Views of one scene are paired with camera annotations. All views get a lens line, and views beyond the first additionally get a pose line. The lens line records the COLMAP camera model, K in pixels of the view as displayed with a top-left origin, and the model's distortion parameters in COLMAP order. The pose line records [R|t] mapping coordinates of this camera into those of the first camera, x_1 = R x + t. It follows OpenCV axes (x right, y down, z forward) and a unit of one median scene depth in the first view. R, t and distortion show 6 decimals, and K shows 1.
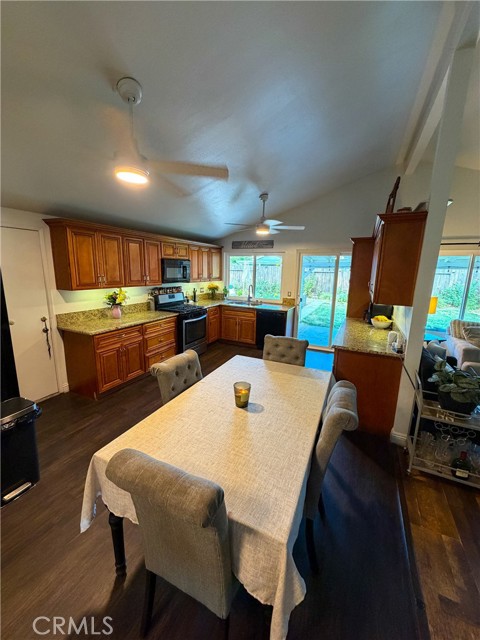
lens RADIAL K [[256.1, 0, 240.0], [0, 256.1, 317.7], [0, 0, 1]] dist [0.005370, 0.000246]
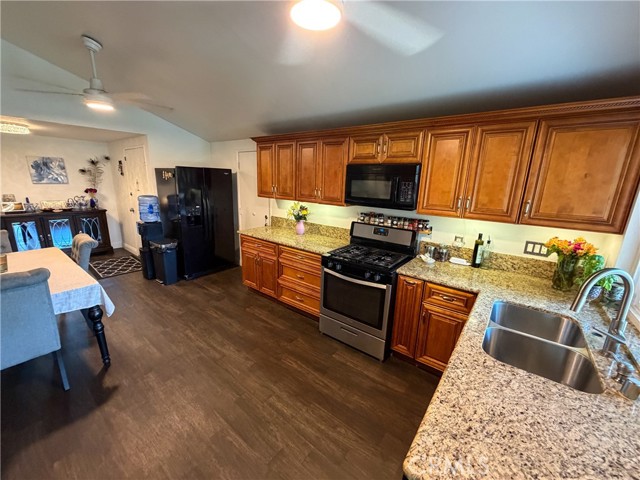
lens RADIAL K [[256.1, 0, 319.6], [0, 256.1, 242.0], [0, 0, 1]] dist [0.005370, 0.000246]
pose [[-0.221666, 0.201102, -0.954161, 0.405436], [-0.222720, 0.942197, 0.250321, -0.226289], [0.949347, 0.267998, -0.164063, 1.273015]]
